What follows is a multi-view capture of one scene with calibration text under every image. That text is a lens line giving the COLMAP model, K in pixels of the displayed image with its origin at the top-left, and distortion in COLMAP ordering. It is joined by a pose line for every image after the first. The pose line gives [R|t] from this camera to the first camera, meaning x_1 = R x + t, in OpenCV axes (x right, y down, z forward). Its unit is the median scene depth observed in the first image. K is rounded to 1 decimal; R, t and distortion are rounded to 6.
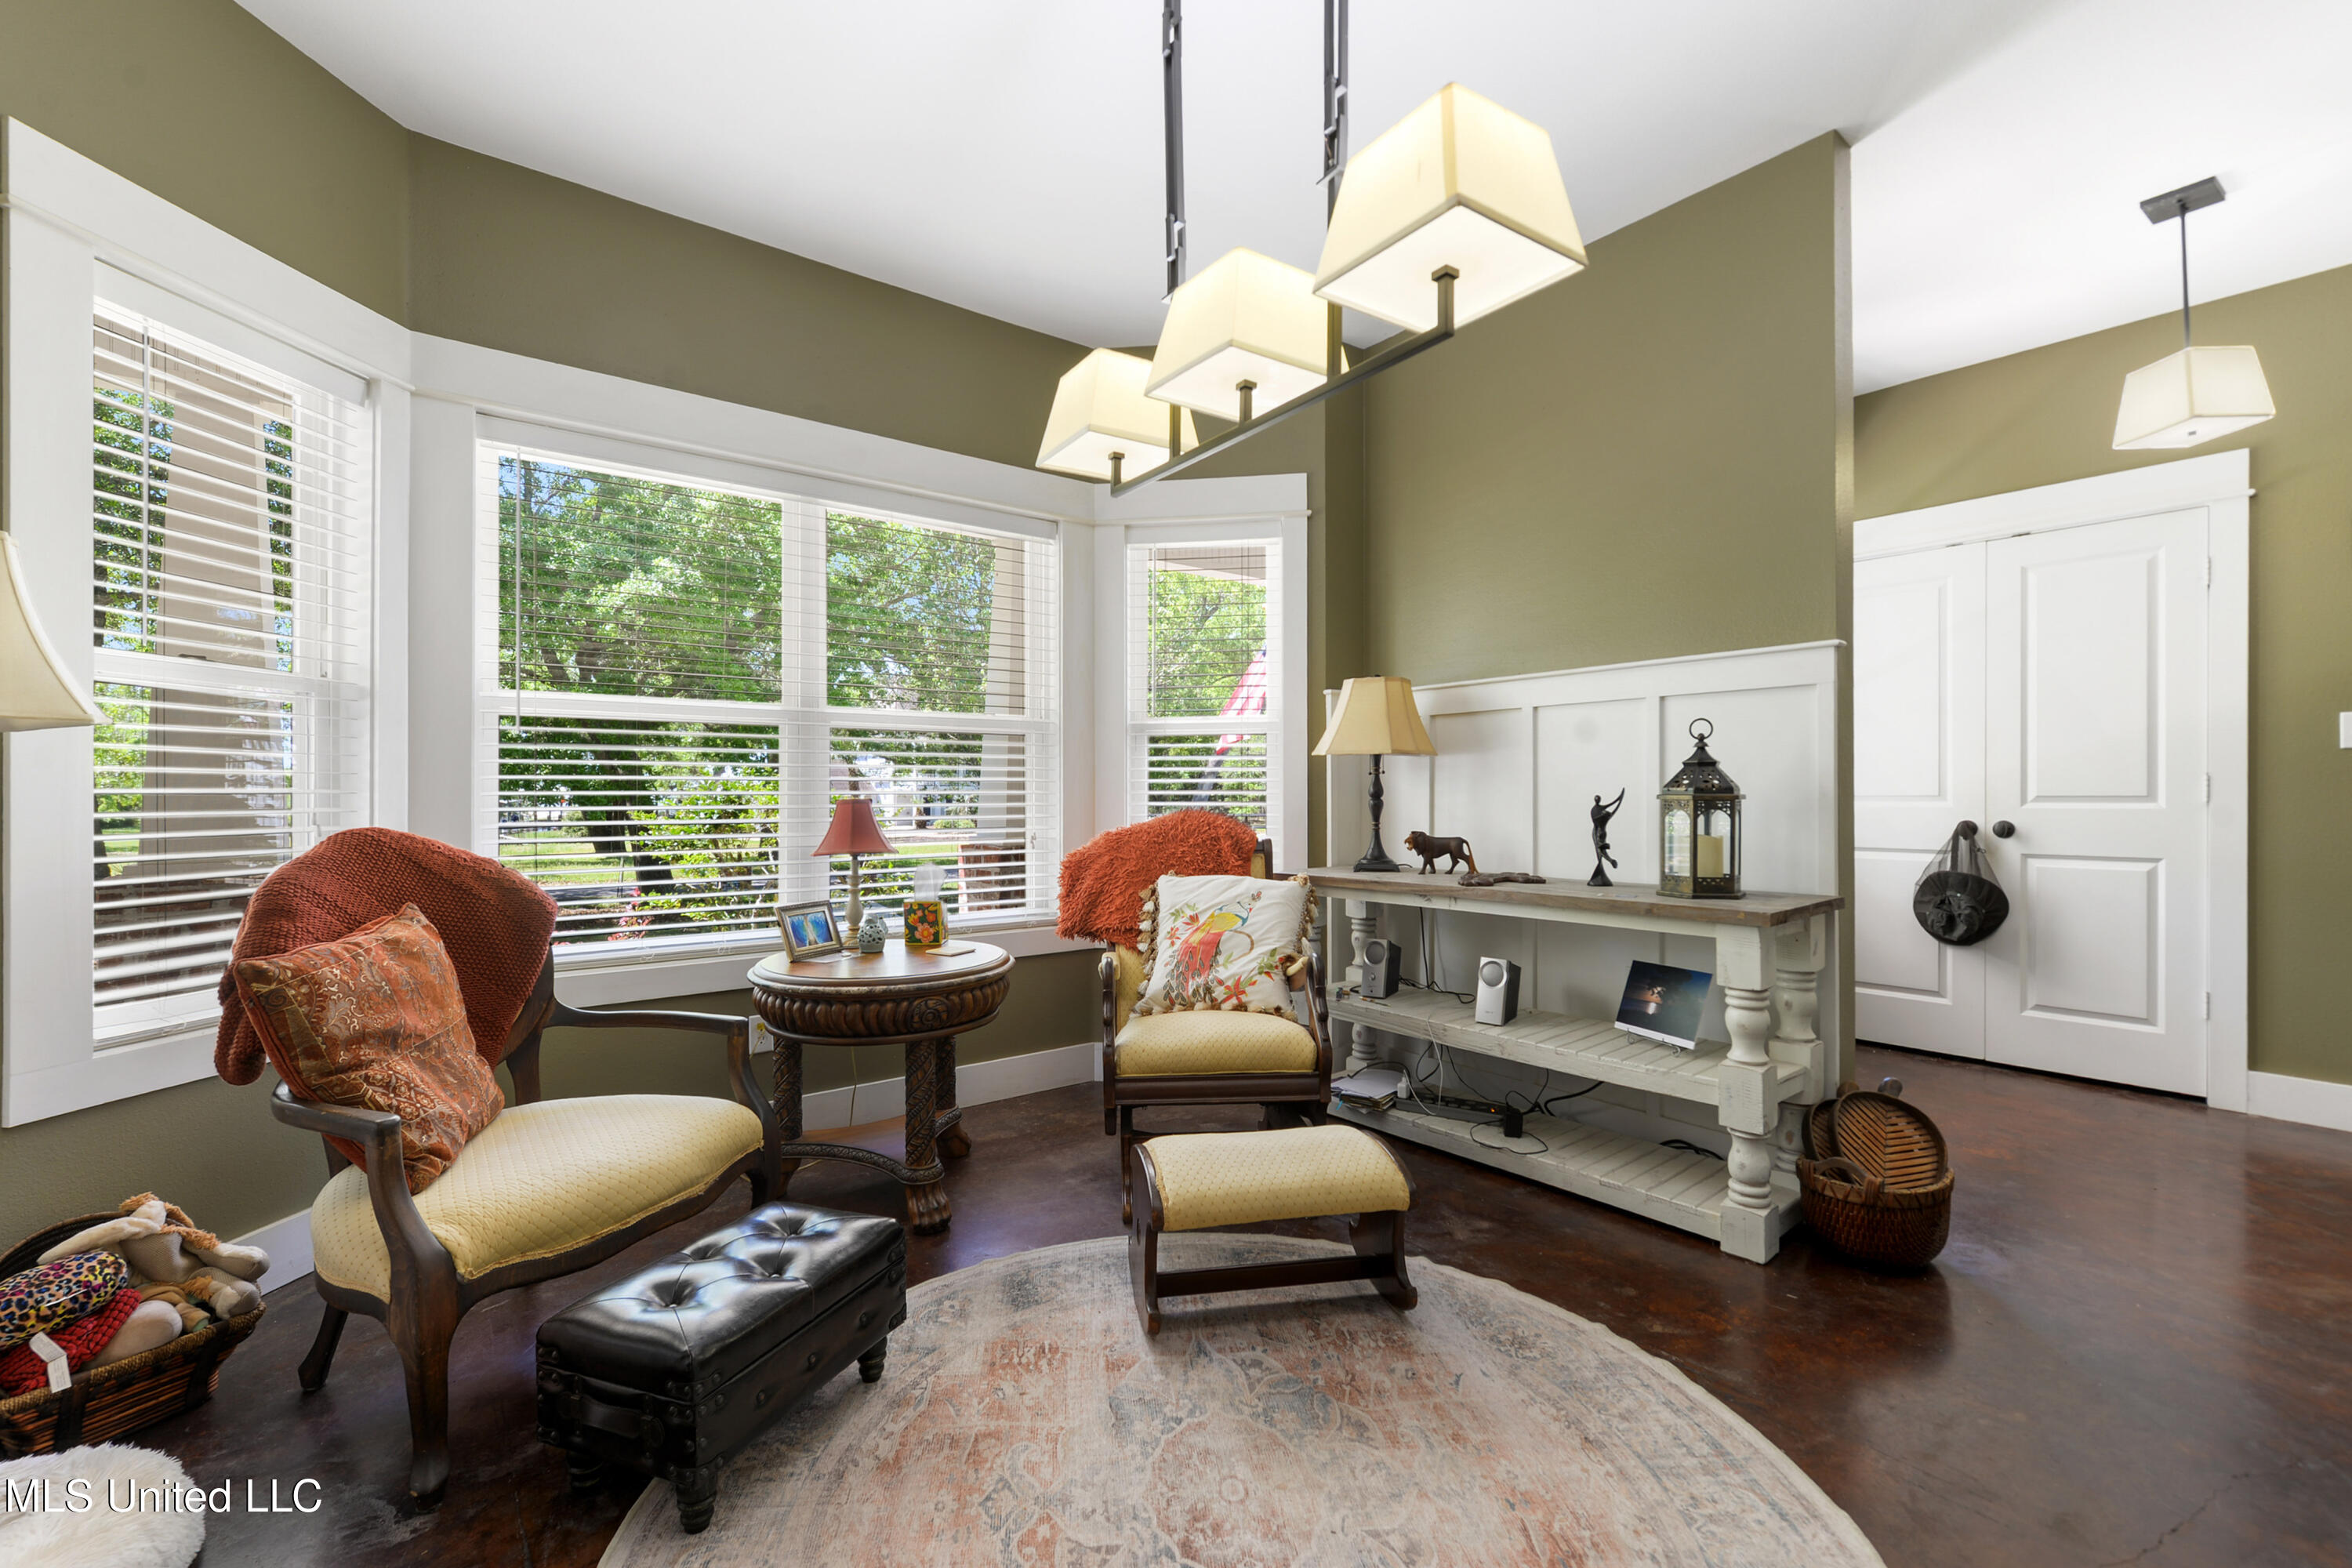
lens RADIAL K [[973.3, 0, 1166.4], [0, 973.3, 793.5], [0, 0, 1]] dist [0.001566, 0.000034]
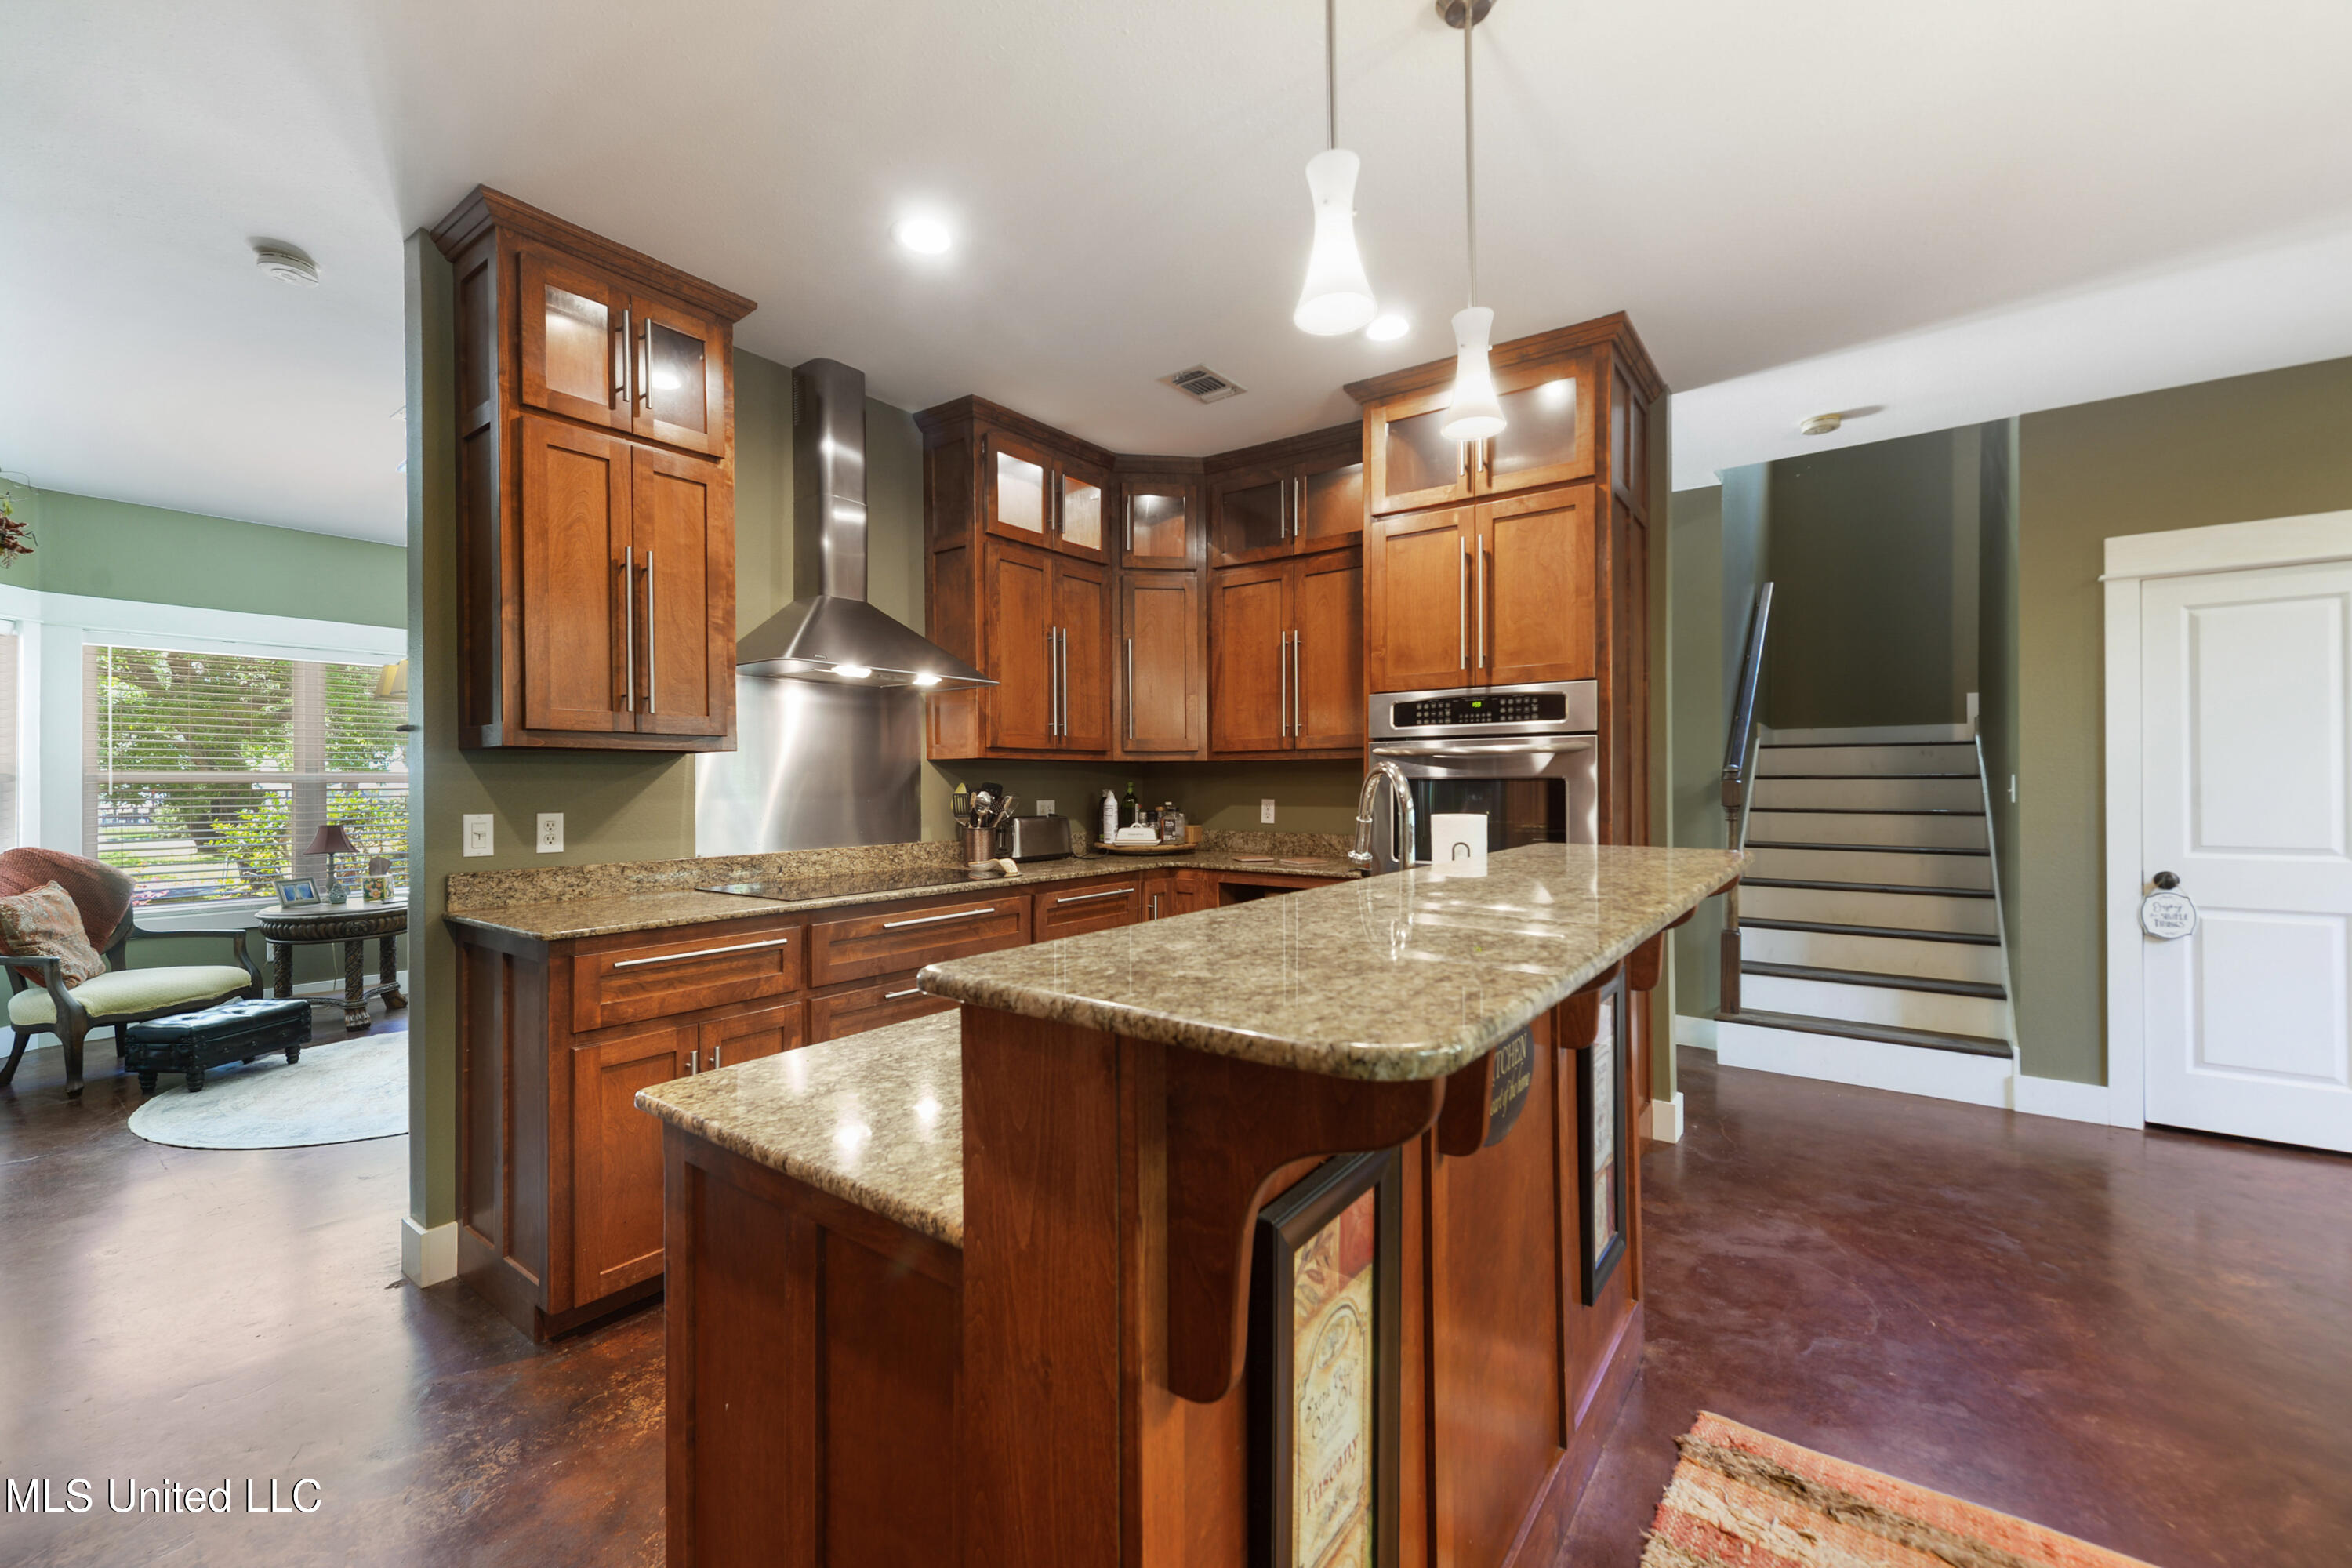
lens RADIAL K [[964.1, 0, 1187.8], [0, 964.1, 776.0], [0, 0, 1]] dist [-0.000074, -0.000038]
pose [[0.964873, -0.007466, 0.262611, 1.182165], [0.007199, 0.999972, 0.001979, -0.114718], [-0.262619, -0.000019, 0.964900, -1.854533]]
